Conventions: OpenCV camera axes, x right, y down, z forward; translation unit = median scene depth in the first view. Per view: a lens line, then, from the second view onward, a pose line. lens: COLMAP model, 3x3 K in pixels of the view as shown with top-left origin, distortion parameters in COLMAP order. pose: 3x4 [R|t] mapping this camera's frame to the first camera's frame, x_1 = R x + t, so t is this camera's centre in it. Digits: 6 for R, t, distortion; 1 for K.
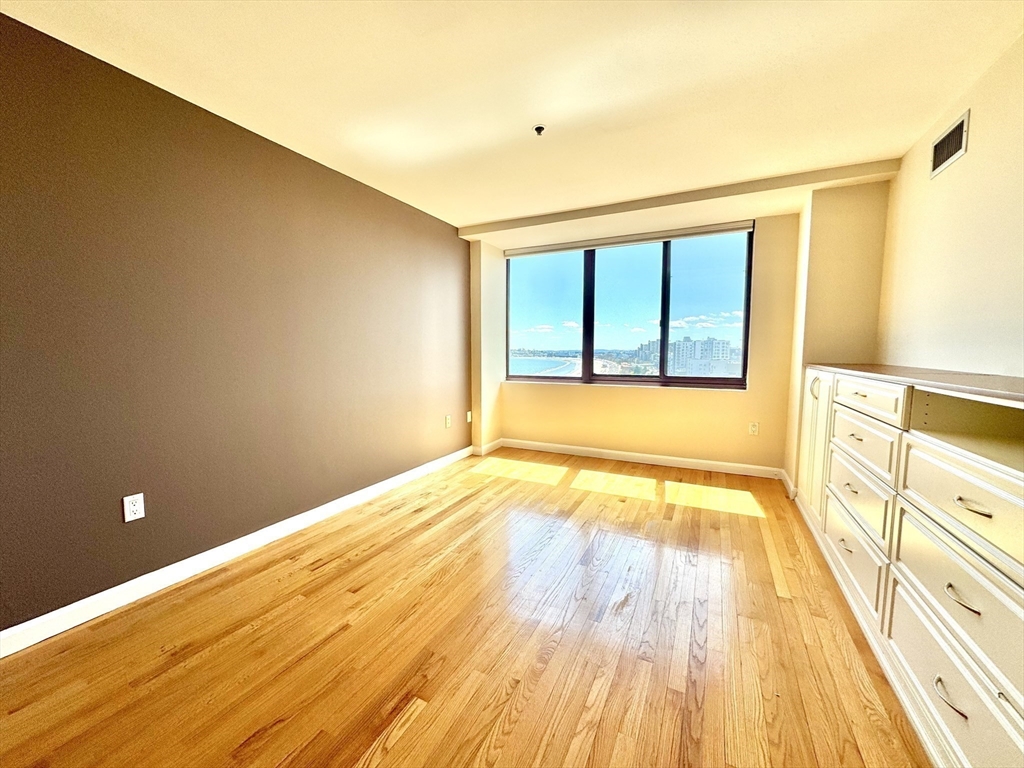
lens RADIAL K [[406.4, 0, 512.0], [0, 406.4, 384.0], [0, 0, 1]] dist [-0.001581, 0.000434]
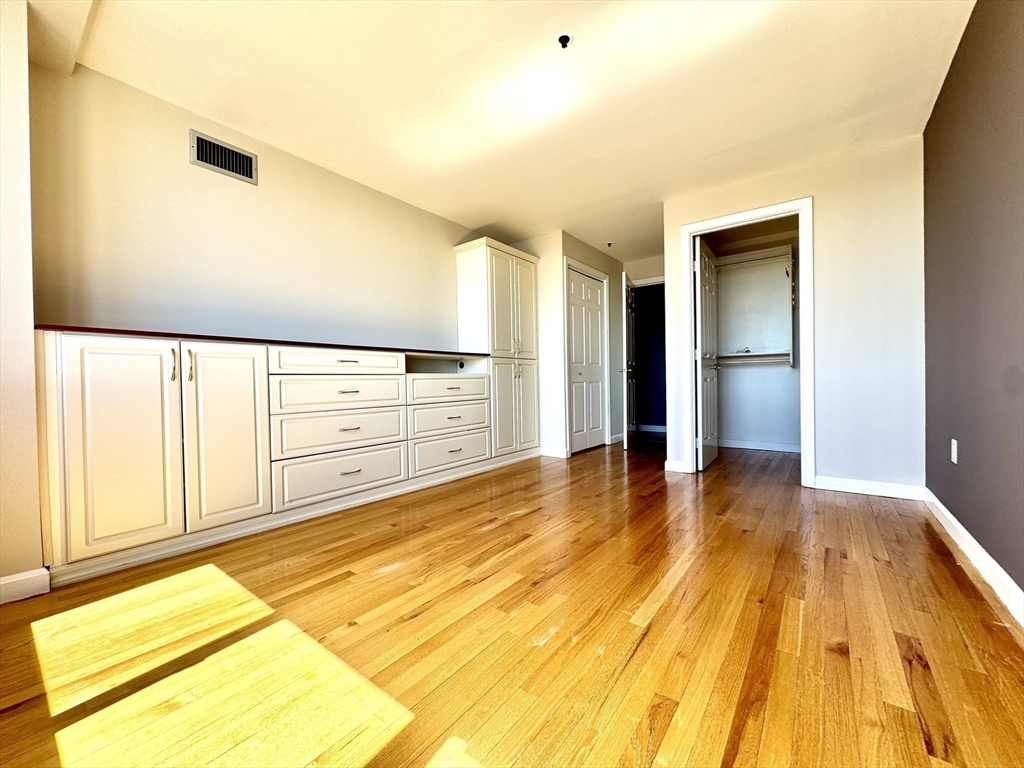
lens RADIAL K [[406.4, 0, 512.0], [0, 406.4, 384.0], [0, 0, 1]] dist [-0.001581, 0.000434]
pose [[-0.980842, 0.012066, 0.194433, 0.015506], [0.029574, 0.995734, 0.087397, -0.004587], [-0.192549, 0.091473, -0.977015, 1.570819]]
